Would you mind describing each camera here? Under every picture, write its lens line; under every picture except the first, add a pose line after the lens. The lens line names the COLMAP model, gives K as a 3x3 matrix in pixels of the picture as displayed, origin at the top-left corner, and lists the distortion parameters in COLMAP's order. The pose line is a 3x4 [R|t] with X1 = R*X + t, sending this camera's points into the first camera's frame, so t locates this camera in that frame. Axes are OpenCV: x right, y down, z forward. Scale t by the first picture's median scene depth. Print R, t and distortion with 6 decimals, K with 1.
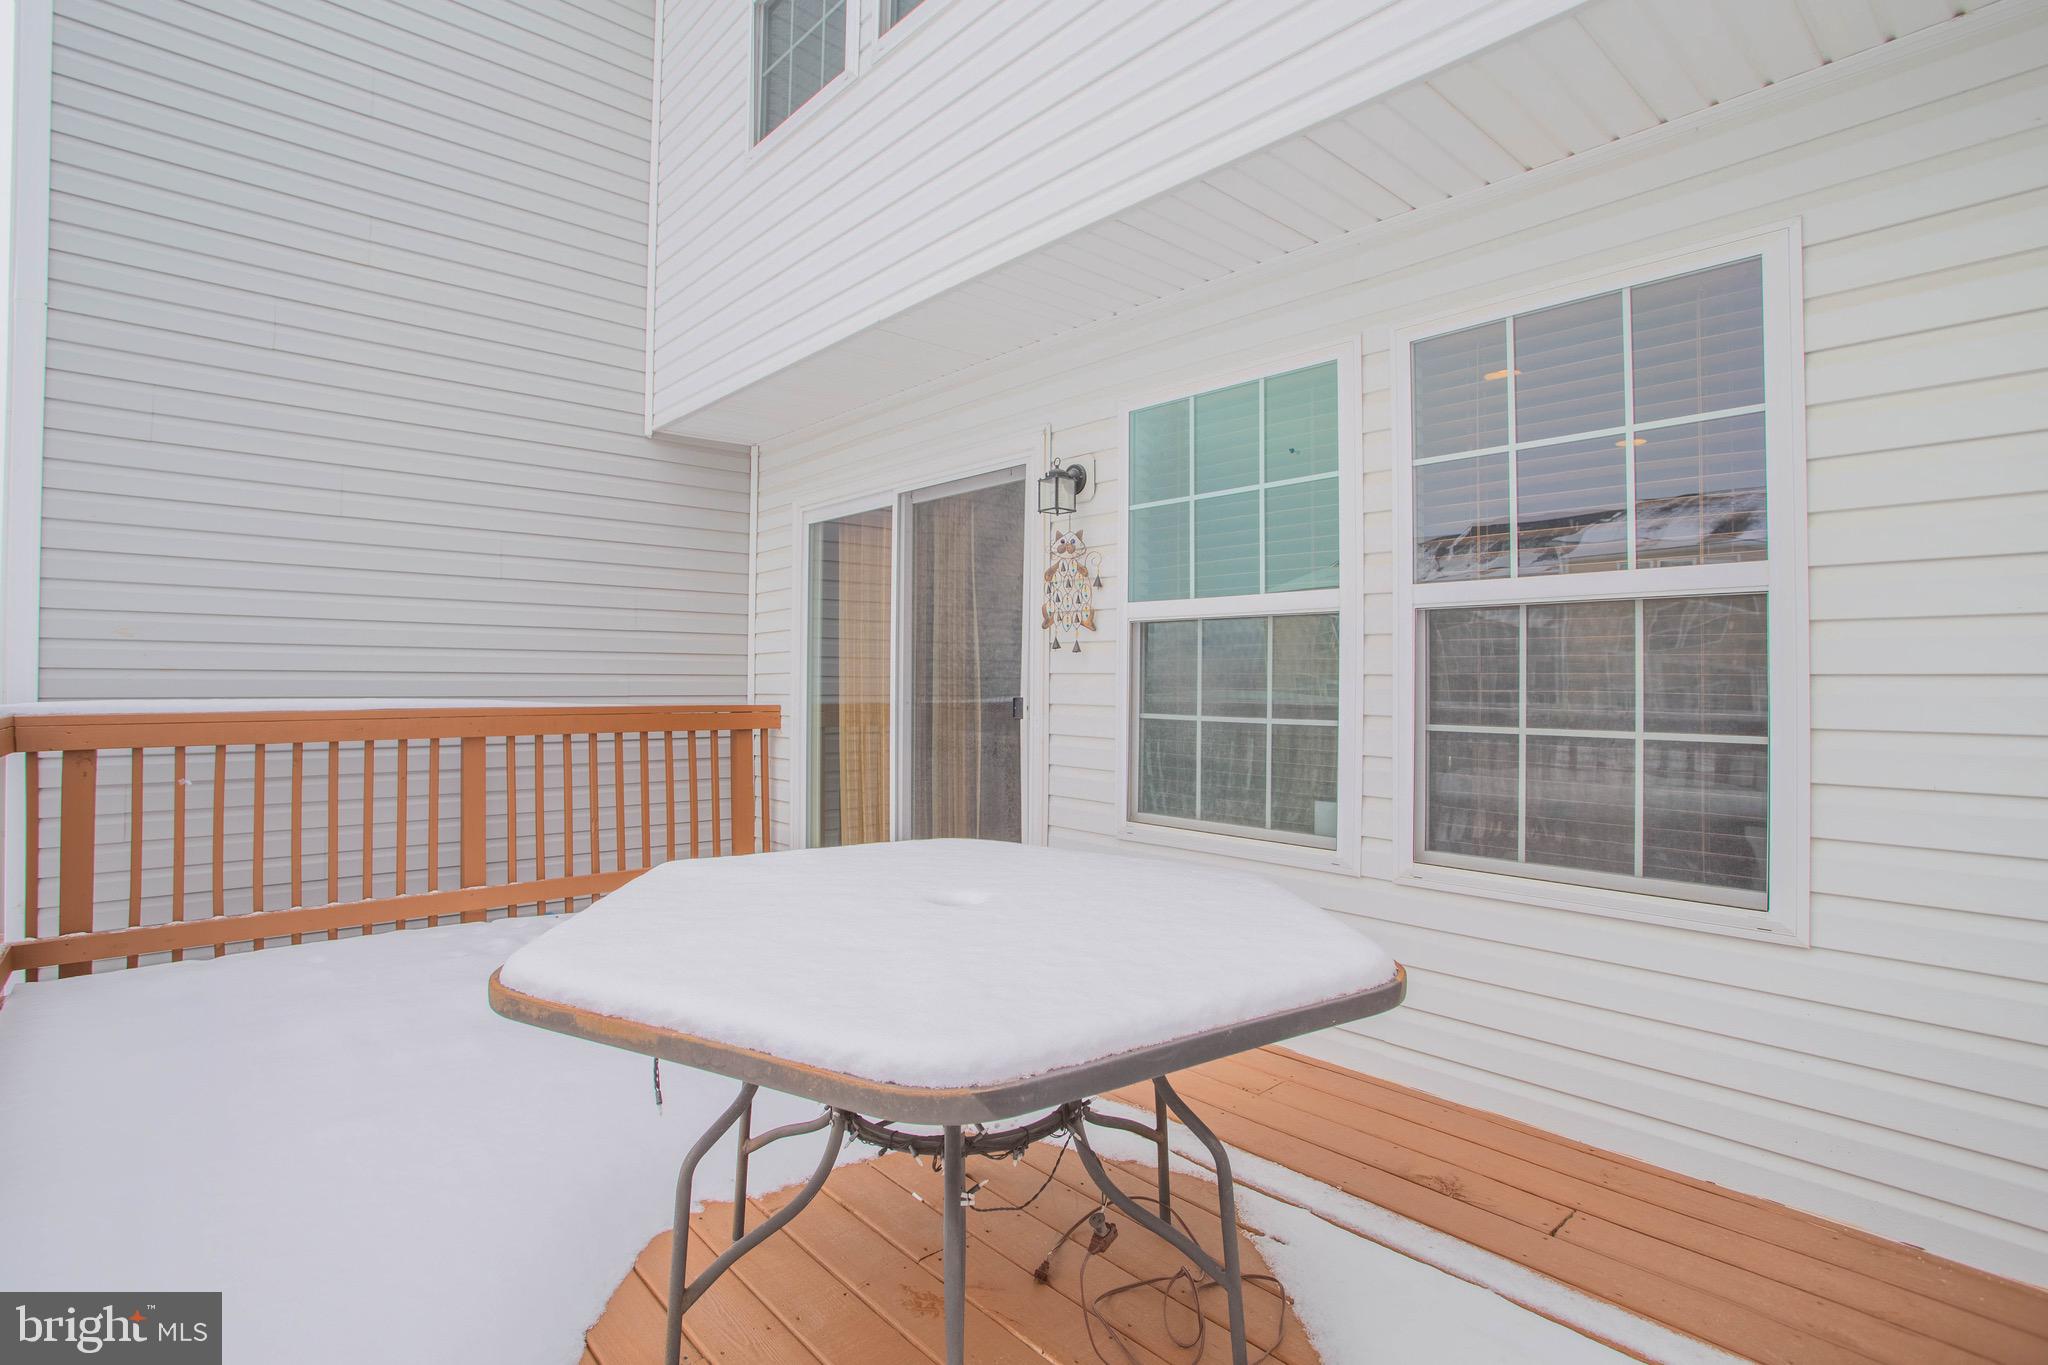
lens RADIAL K [[1026.2, 0, 1039.8], [0, 1026.2, 676.9], [0, 0, 1]] dist [-0.068458, -0.000135]
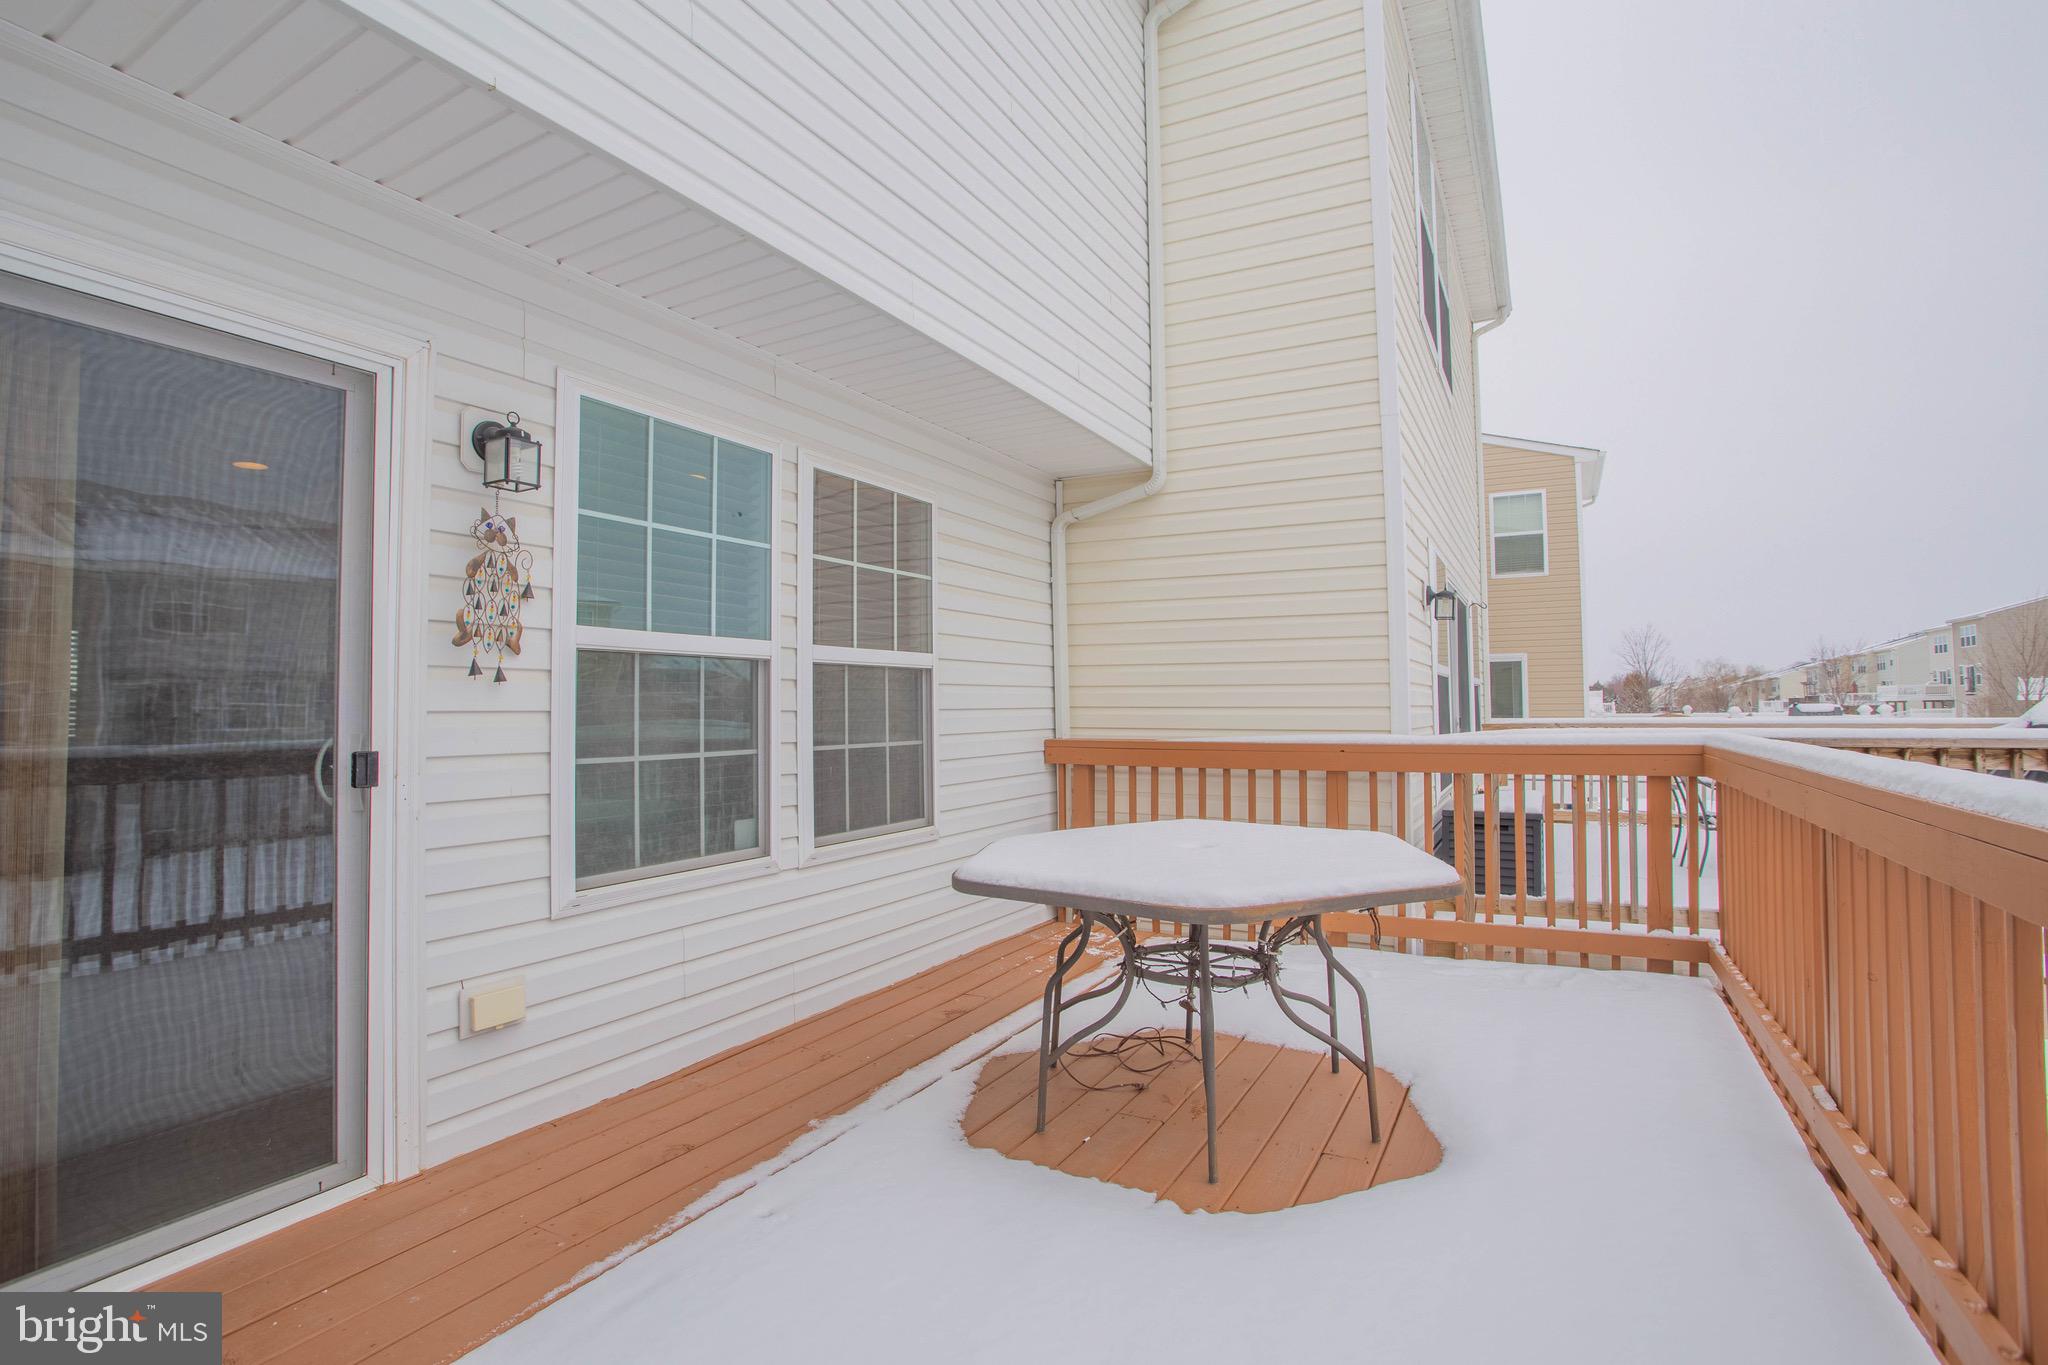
lens RADIAL K [[1026.2, 0, 1039.8], [0, 1026.2, 676.9], [0, 0, 1]] dist [-0.068458, -0.000135]
pose [[-0.363202, 0.026114, 0.931344, -0.851786], [0.005285, 0.999649, -0.025969, -0.008426], [-0.931695, -0.004510, -0.363212, 1.007441]]
